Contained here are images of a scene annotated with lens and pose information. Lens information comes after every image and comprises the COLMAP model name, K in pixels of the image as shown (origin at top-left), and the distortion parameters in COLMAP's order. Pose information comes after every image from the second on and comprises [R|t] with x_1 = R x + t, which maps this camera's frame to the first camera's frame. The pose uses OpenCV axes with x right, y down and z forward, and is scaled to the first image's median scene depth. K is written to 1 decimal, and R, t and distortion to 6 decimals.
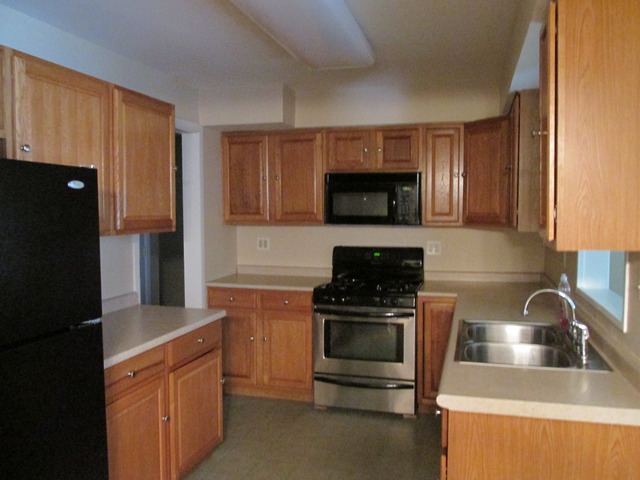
lens RADIAL K [[541.8, 0, 320.6], [0, 541.8, 239.5], [0, 0, 1]] dist [-0.029048, 0.008784]
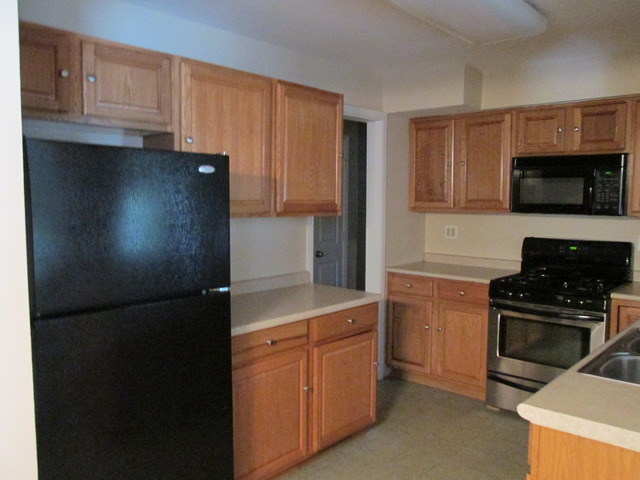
lens RADIAL K [[541.8, 0, 320.2], [0, 541.8, 239.4], [0, 0, 1]] dist [-0.029048, 0.008784]
pose [[0.895642, 0.041092, -0.442874, 0.135130], [-0.033164, 0.999121, 0.025635, 0.004643], [0.443538, -0.008273, 0.896217, 0.033695]]
